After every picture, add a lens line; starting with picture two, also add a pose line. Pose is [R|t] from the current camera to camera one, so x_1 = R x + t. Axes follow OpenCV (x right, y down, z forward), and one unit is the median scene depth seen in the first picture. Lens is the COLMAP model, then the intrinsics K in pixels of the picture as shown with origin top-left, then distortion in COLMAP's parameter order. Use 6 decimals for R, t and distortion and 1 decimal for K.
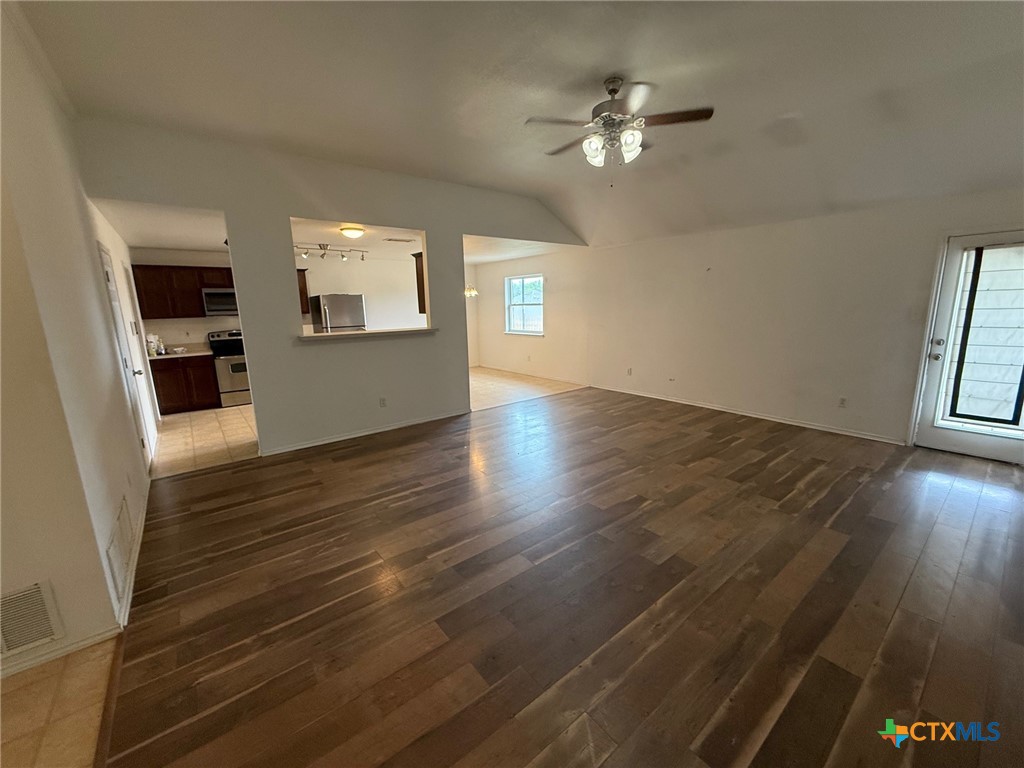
lens RADIAL K [[412.6, 0, 509.3], [0, 412.6, 381.6], [0, 0, 1]] dist [-0.000452, 0.000011]
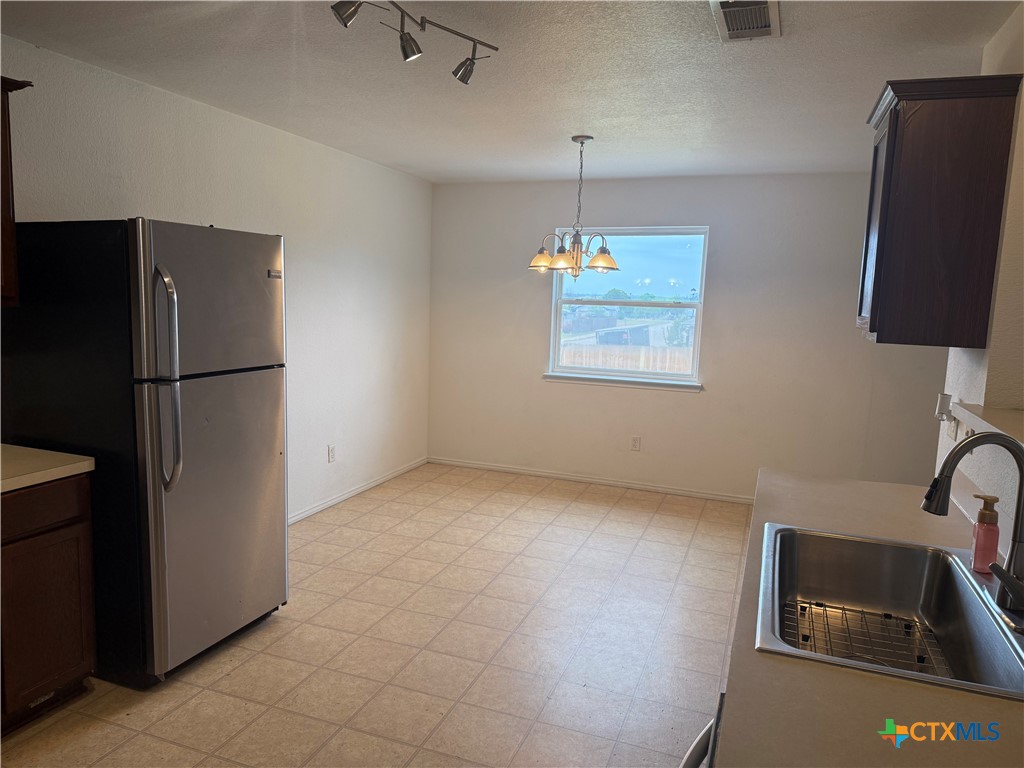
lens RADIAL K [[713.9, 0, 512.0], [0, 713.9, 384.0], [0, 0, 1]] dist [0.034828, -0.051778]
pose [[0.850709, -0.012351, 0.525492, -0.536915], [0.043479, 0.997951, -0.046931, -0.116117], [-0.523836, 0.062773, 0.849503, 0.675285]]
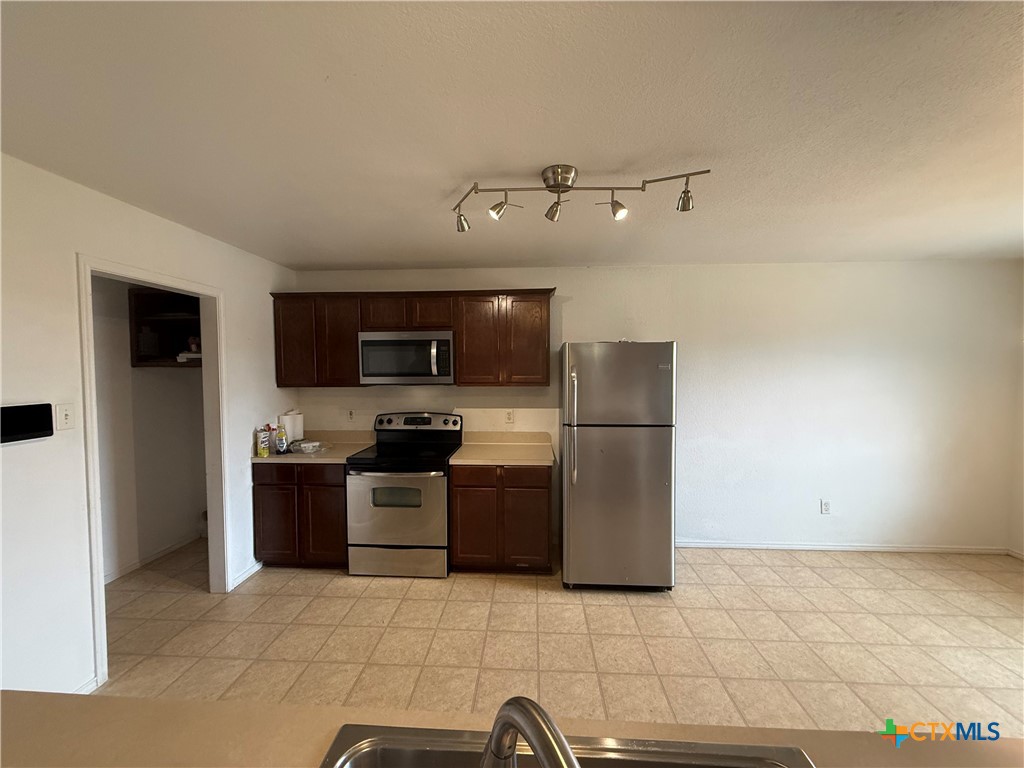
lens RADIAL K [[407.2, 0, 512.0], [0, 407.2, 384.0], [0, 0, 1]] dist [-0.001557, 0.000637]
pose [[0.749701, 0.046676, -0.660128, -0.258186], [-0.138511, 0.986483, -0.087555, -0.142073], [0.647119, 0.157075, 0.746033, 0.745194]]
